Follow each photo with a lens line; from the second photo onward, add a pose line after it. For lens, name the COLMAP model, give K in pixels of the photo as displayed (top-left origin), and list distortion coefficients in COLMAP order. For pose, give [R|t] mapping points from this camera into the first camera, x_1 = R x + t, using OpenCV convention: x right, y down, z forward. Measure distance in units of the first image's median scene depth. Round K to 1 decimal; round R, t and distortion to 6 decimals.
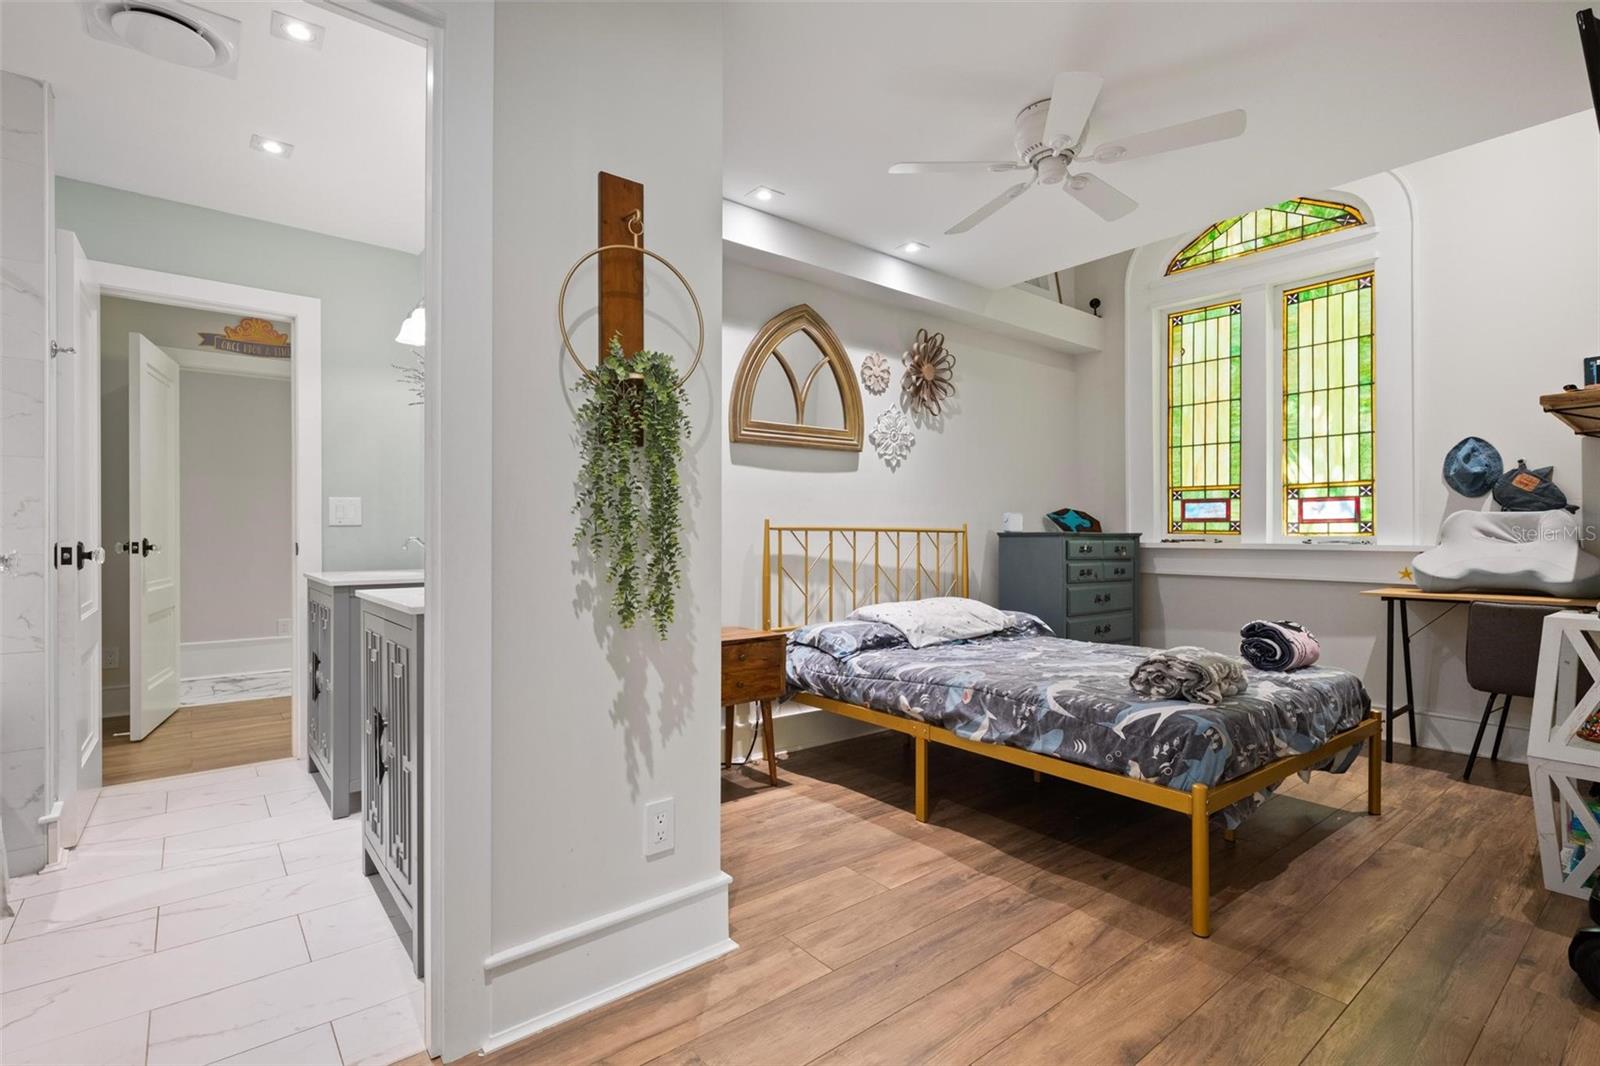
lens RADIAL K [[758.6, 0, 797.1], [0, 758.6, 531.2], [0, 0, 1]] dist [0.004040, -0.001690]
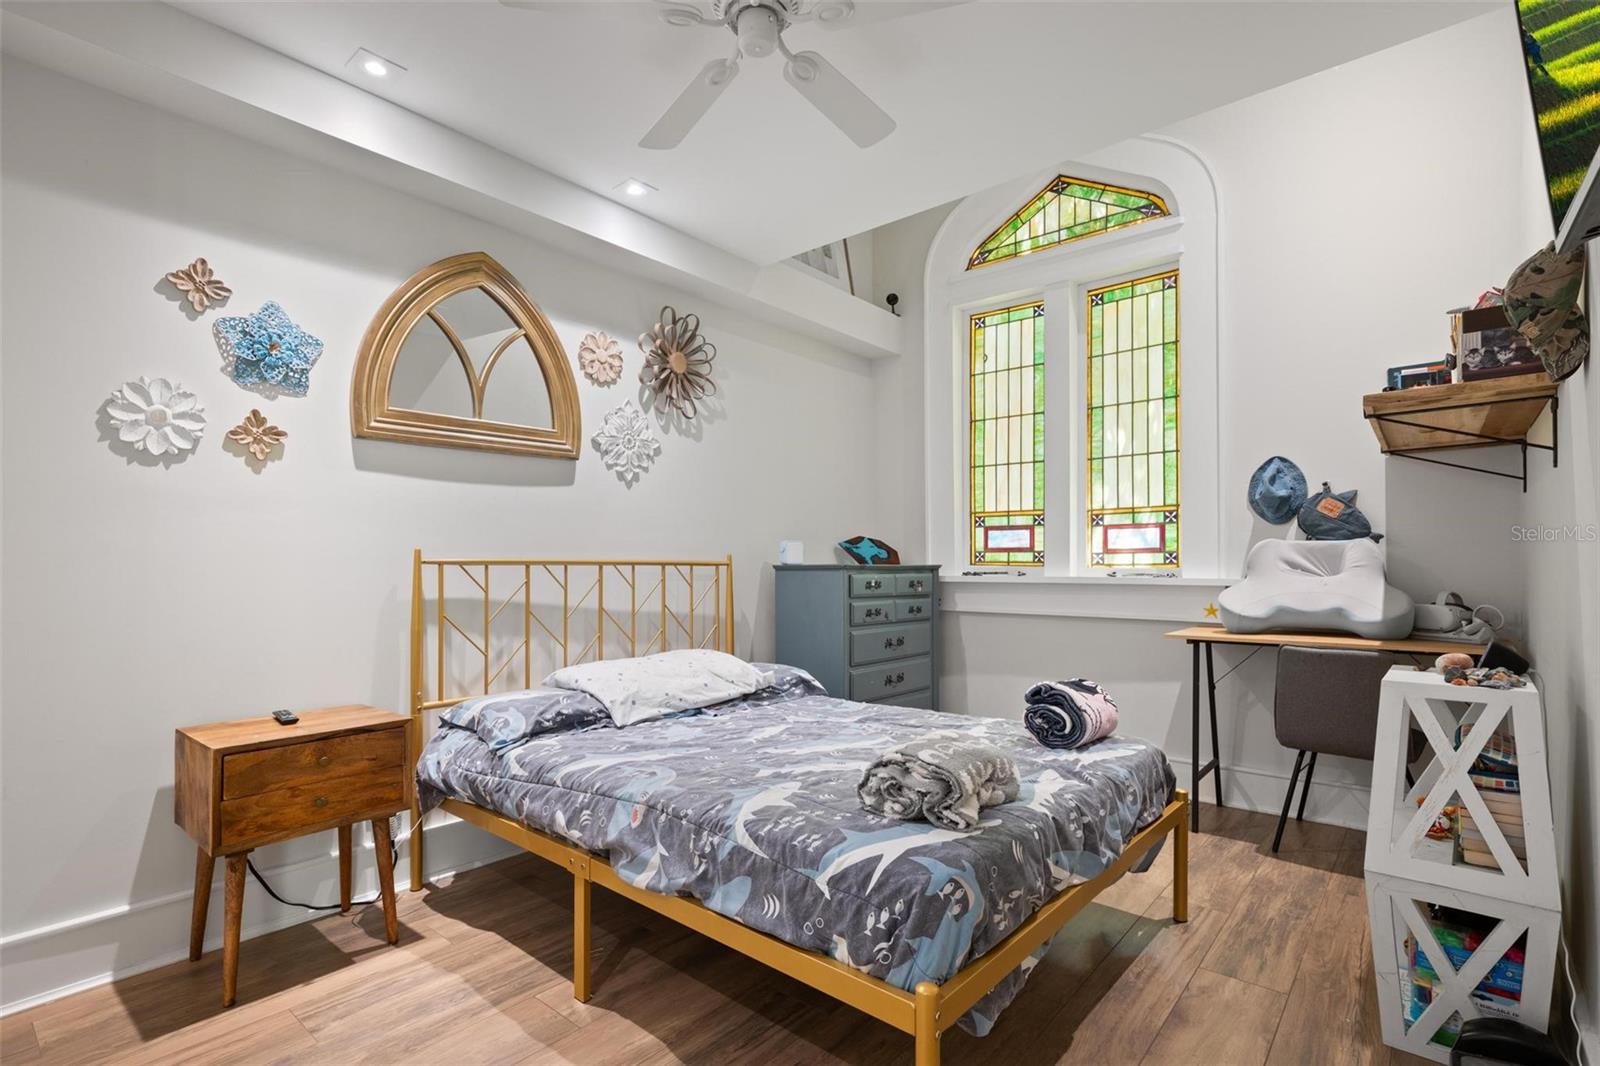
lens RADIAL K [[758.6, 0, 803.2], [0, 758.6, 562.4], [0, 0, 1]] dist [0.004040, -0.001690]
pose [[0.981972, -0.003504, 0.188992, 0.176404], [0.002989, 0.999991, 0.003008, -0.004418], [-0.189001, -0.002389, 0.981974, 0.233378]]
